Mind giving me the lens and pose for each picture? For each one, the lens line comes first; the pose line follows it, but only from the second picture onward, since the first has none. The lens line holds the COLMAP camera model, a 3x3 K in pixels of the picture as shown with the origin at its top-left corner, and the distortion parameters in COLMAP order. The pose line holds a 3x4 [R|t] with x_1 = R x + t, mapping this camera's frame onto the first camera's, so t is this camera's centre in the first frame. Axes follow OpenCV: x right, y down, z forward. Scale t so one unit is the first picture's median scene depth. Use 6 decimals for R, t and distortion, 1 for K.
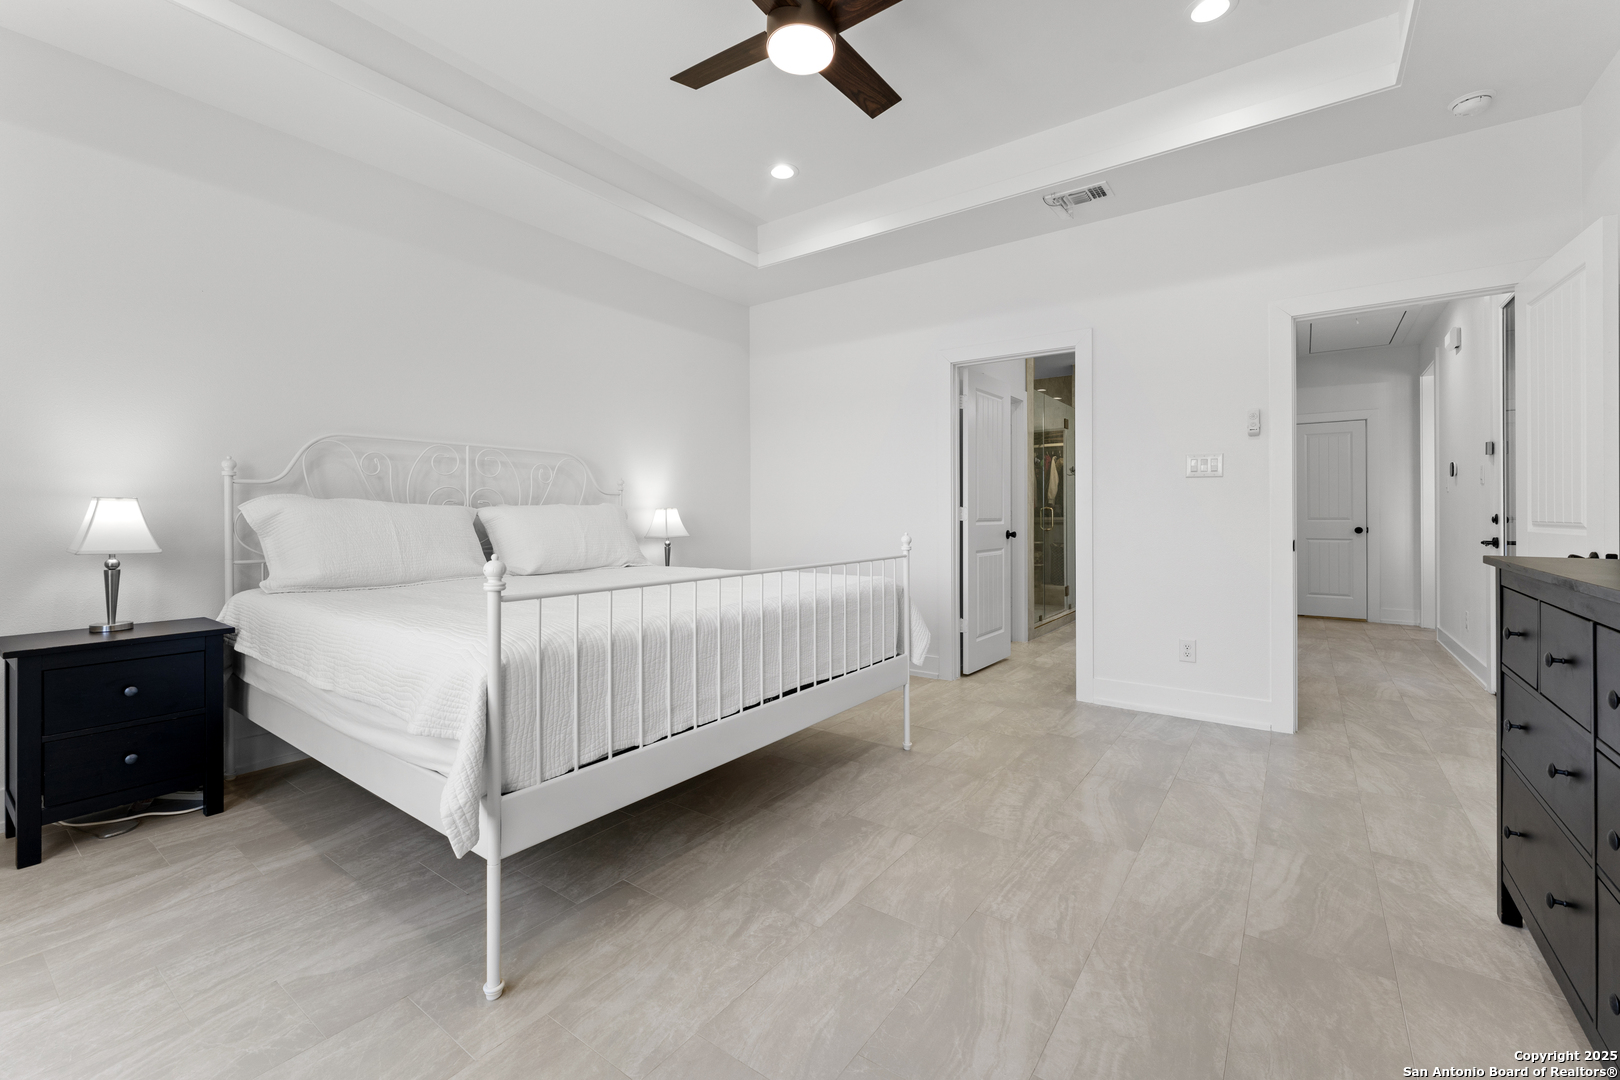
lens RADIAL K [[676.6, 0, 805.3], [0, 676.6, 521.1], [0, 0, 1]] dist [0.002504, 0.000424]
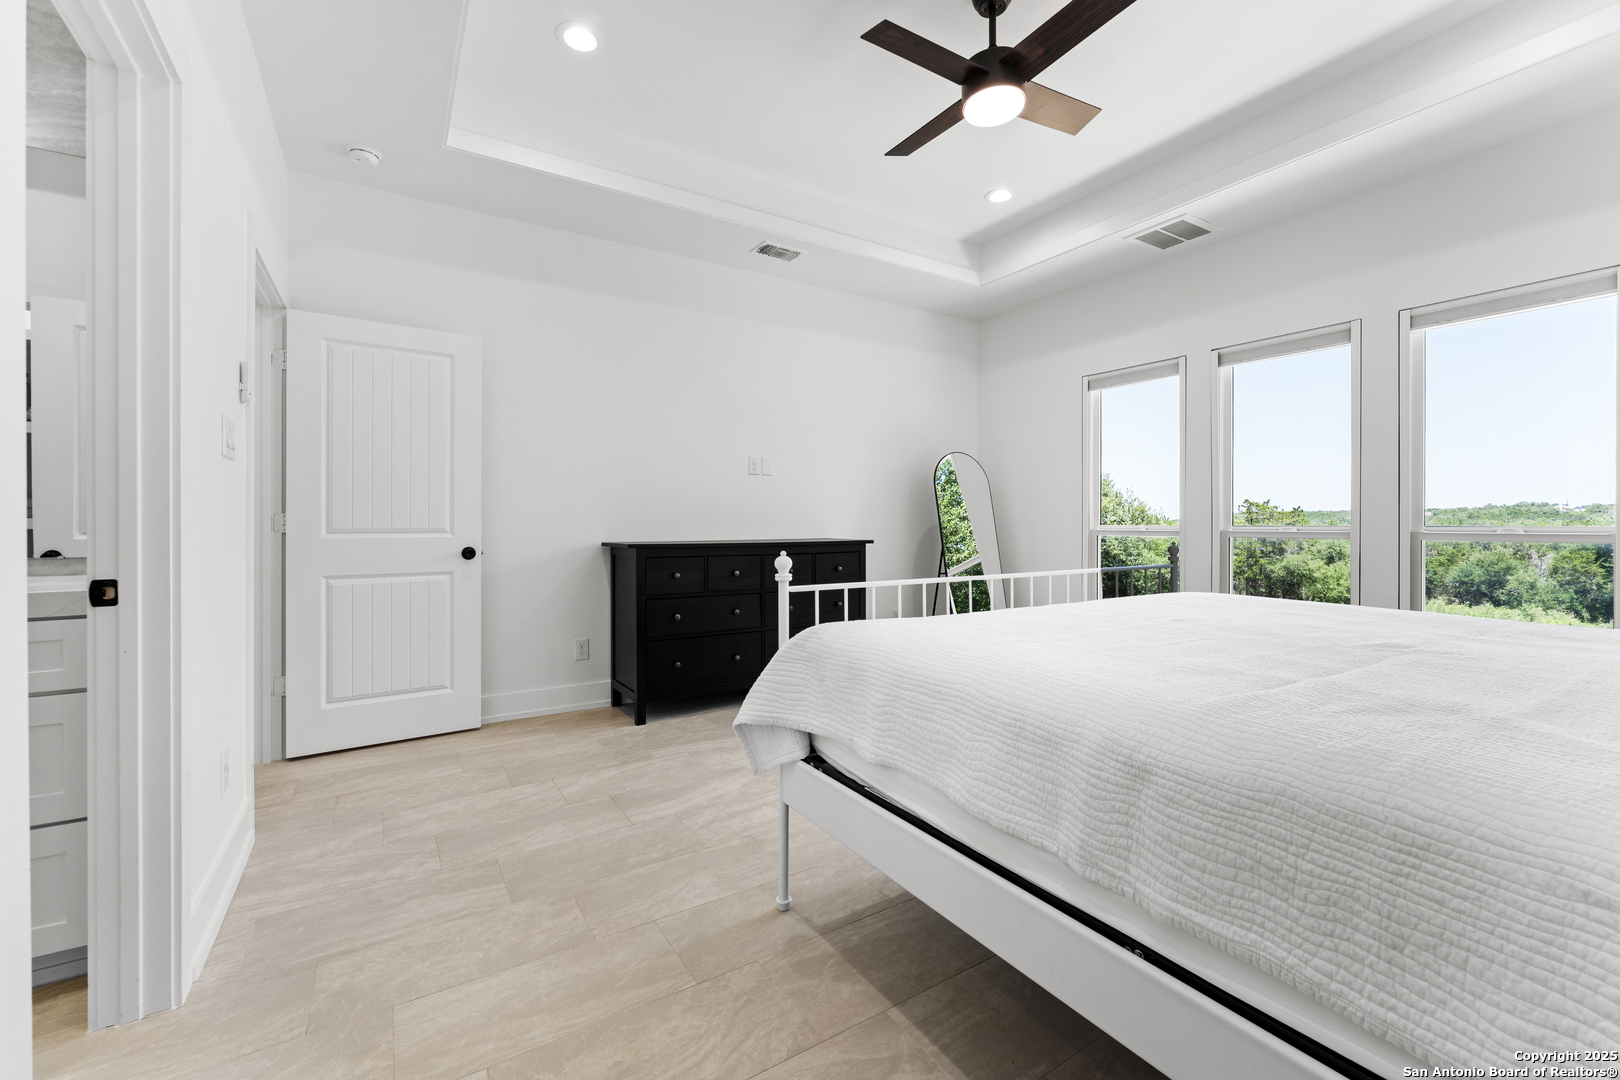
lens RADIAL K [[676.6, 0, 805.3], [0, 676.6, 521.1], [0, 0, 1]] dist [0.002504, 0.000424]
pose [[-0.927460, 0.004924, 0.373890, -0.112501], [0.010301, 0.999870, 0.012383, -0.019184], [-0.373780, 0.015336, -0.927390, 1.827152]]
